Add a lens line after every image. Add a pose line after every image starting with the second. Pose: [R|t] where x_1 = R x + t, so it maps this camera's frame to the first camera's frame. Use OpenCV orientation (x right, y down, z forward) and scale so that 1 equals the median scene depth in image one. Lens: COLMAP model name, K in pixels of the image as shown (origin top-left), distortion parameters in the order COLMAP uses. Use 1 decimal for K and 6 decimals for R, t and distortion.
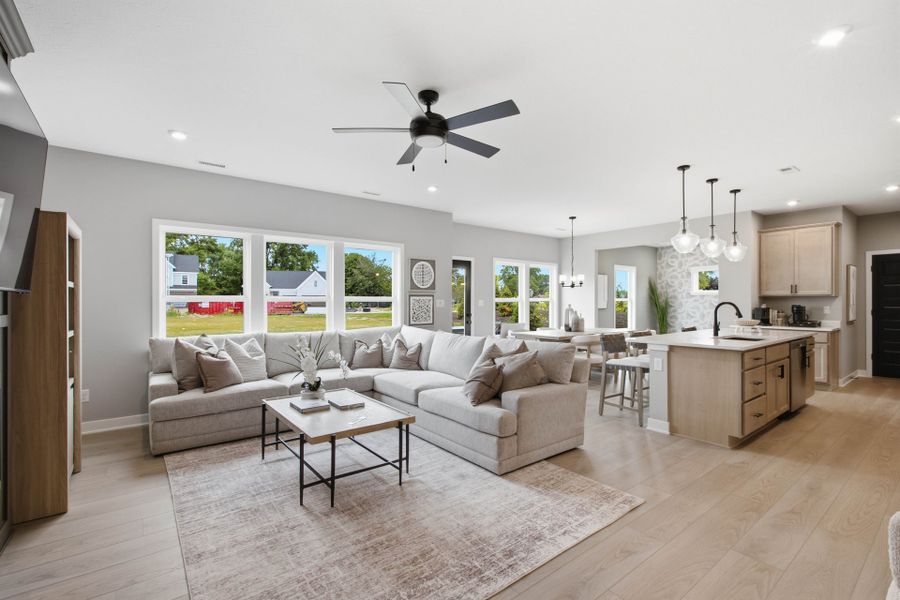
lens RADIAL K [[414.1, 0, 448.7], [0, 414.1, 301.7], [0, 0, 1]] dist [-0.009995, 0.005863]
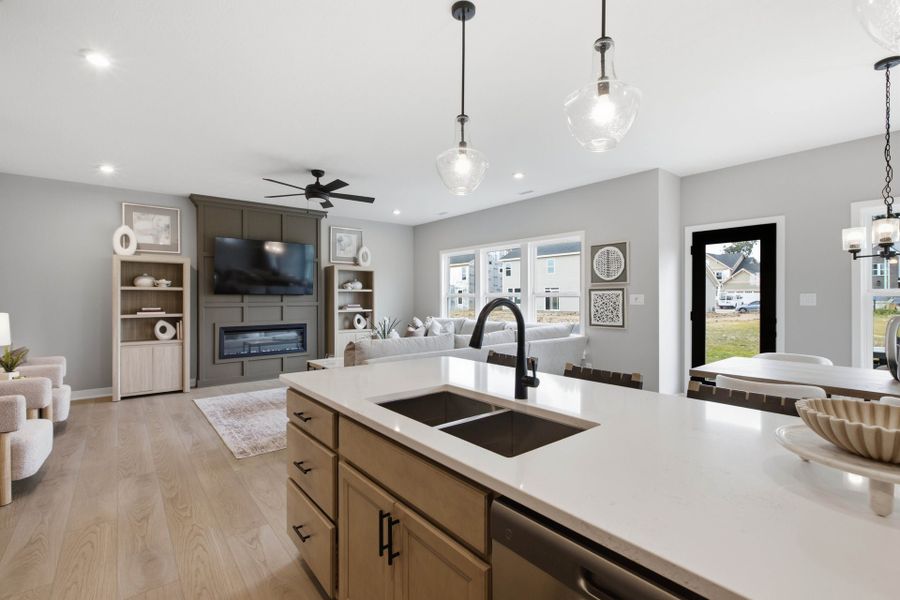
lens RADIAL K [[414.1, 0, 449.5], [0, 414.1, 296.7], [0, 0, 1]] dist [-0.009995, 0.005863]
pose [[0.013610, -0.000977, -0.999907, 0.713678], [0.000472, 0.999999, -0.000970, -0.000458], [0.999907, -0.000459, 0.013610, 0.670820]]
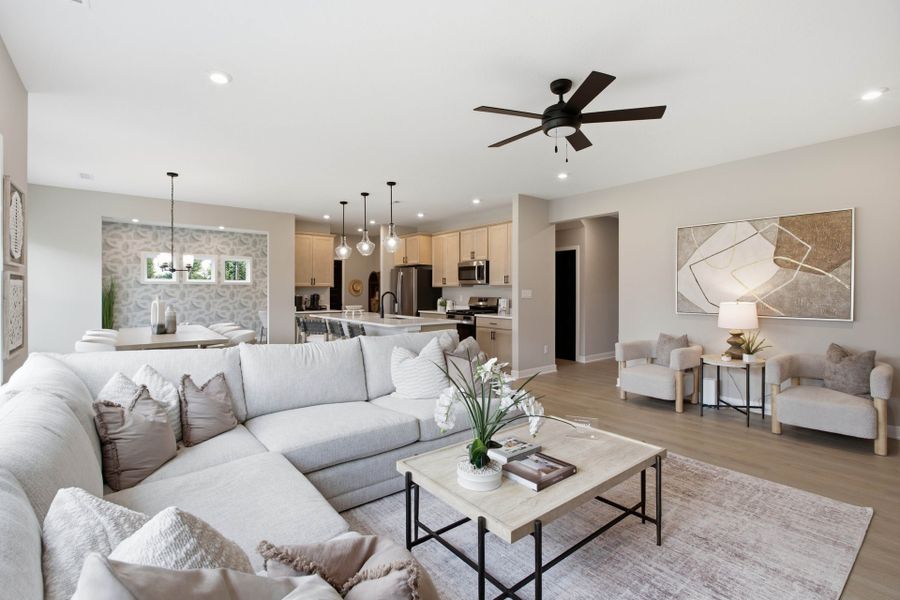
lens RADIAL K [[414.1, 0, 458.1], [0, 414.1, 292.4], [0, 0, 1]] dist [-0.009995, 0.005863]
pose [[-0.028395, -0.004344, 0.999587, -0.466275], [0.000928, 0.999990, 0.004373, -0.001802], [-0.999596, 0.001052, -0.028391, 0.574234]]
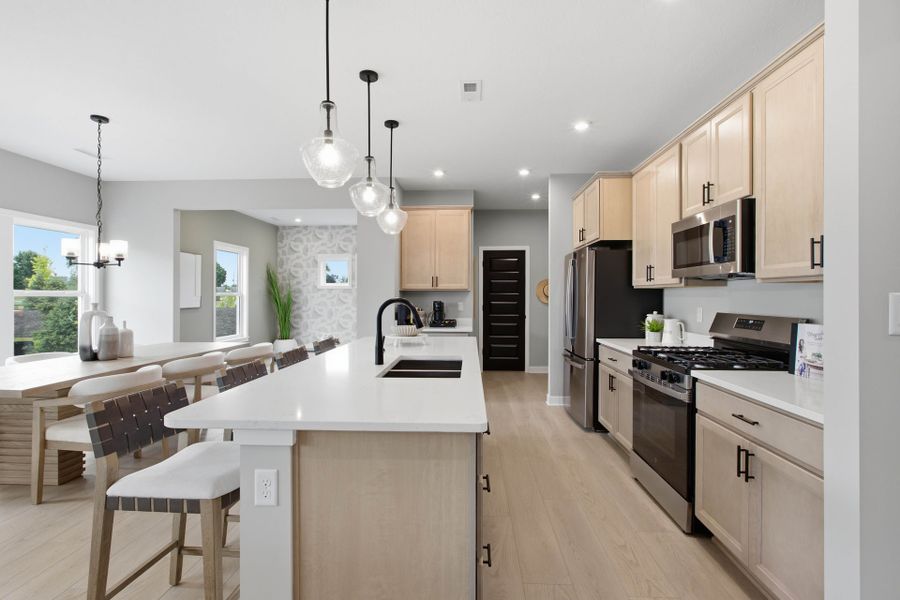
lens RADIAL K [[414.1, 0, 449.7], [0, 414.1, 295.9], [0, 0, 1]] dist [-0.009995, 0.005863]
pose [[0.655892, 0.000208, 0.754854, 0.225071], [0.000450, 1.000000, -0.000667, -0.001437], [-0.754854, 0.000777, 0.655892, 0.426279]]
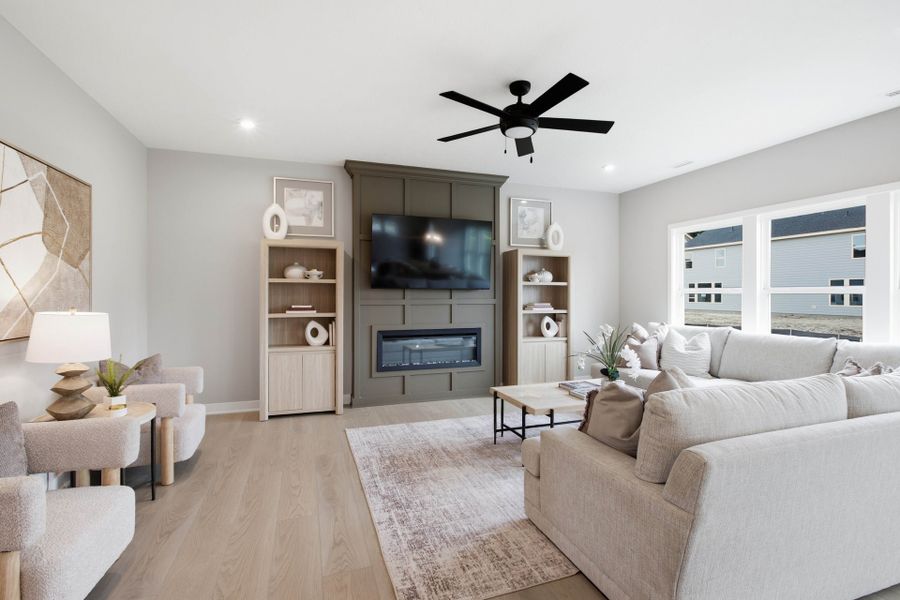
lens RADIAL K [[414.1, 0, 442.8], [0, 414.1, 295.1], [0, 0, 1]] dist [-0.009995, 0.005863]
pose [[-0.337998, 0.004308, -0.941137, 0.425686], [-0.004021, 0.999974, 0.006022, -0.000114], [0.941138, 0.005820, -0.337972, 0.521078]]
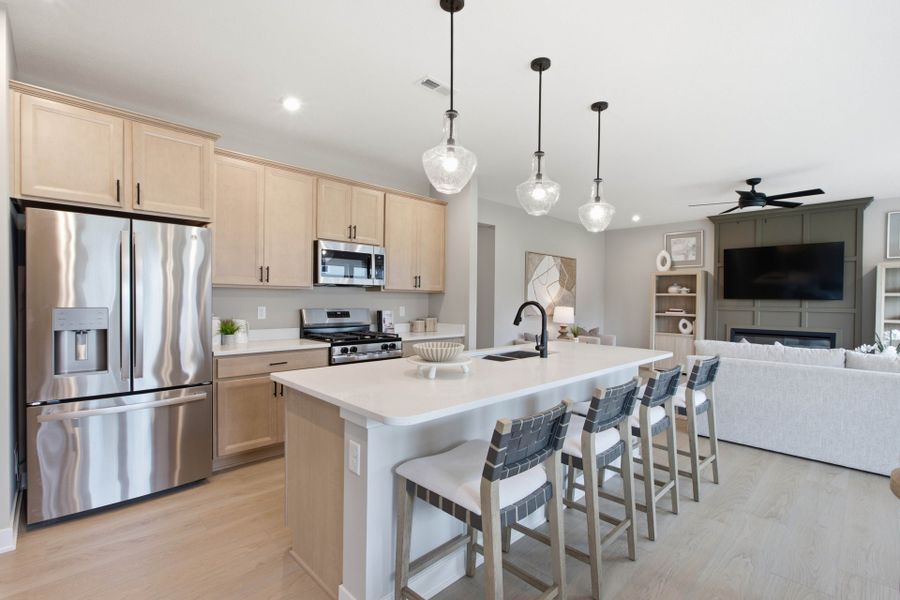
lens RADIAL K [[414.1, 0, 447.7], [0, 414.1, 305.8], [0, 0, 1]] dist [-0.009995, 0.005863]
pose [[-0.994872, -0.008307, -0.100803, 0.608401], [-0.010236, 0.999774, 0.018632, -0.001963], [0.100625, 0.019568, -0.994732, 1.137554]]
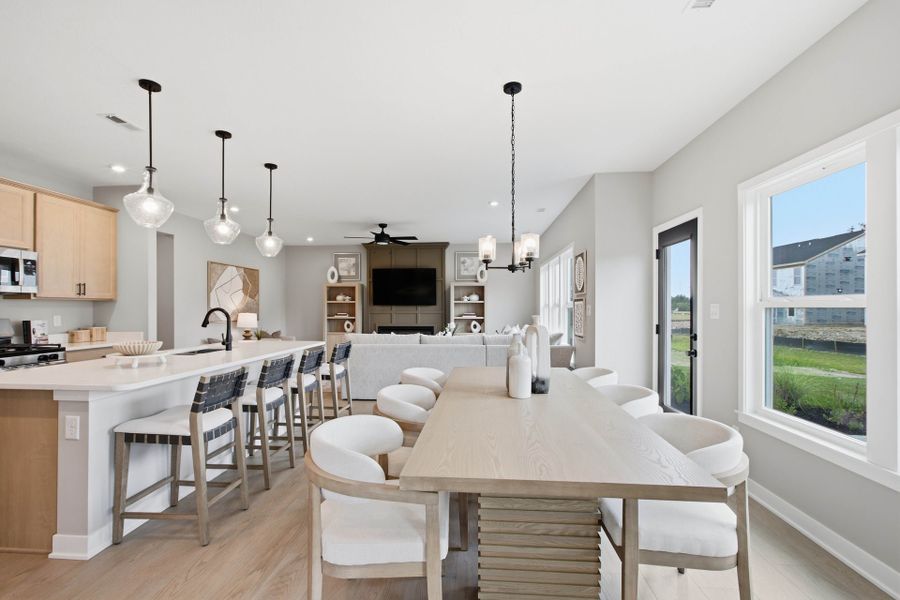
lens RADIAL K [[414.1, 0, 449.5], [0, 414.1, 308.3], [0, 0, 1]] dist [-0.009995, 0.005863]
pose [[-0.679349, 0.001873, -0.733813, 0.675479], [-0.001221, 0.999992, 0.003684, -0.001400], [0.733814, 0.003398, -0.679342, 1.327693]]
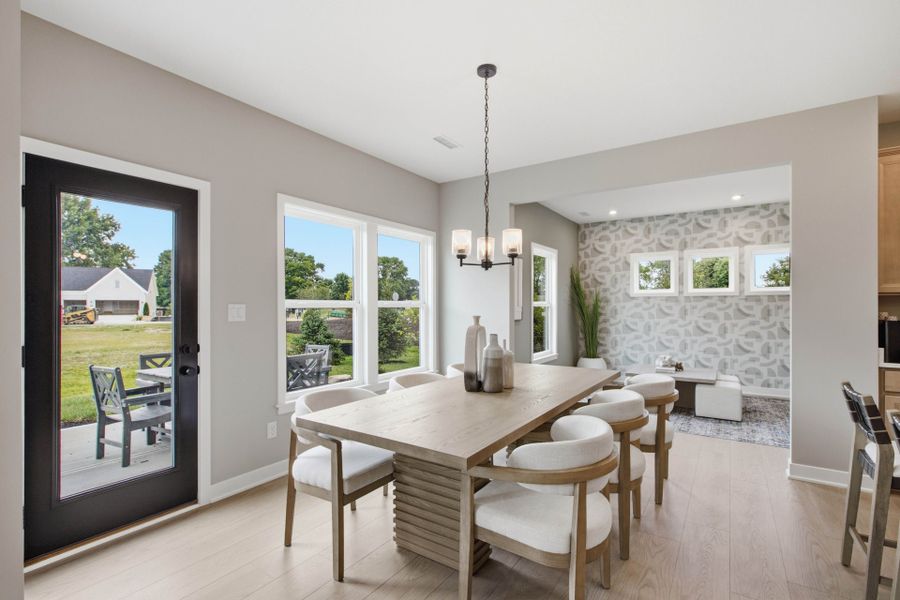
lens RADIAL K [[414.1, 0, 445.7], [0, 414.1, 308.0], [0, 0, 1]] dist [-0.009995, 0.005863]
pose [[0.952762, -0.004734, 0.303681, 0.172672], [0.004019, 0.999987, 0.002980, -0.002065], [-0.303691, -0.001619, 0.952769, 0.736642]]
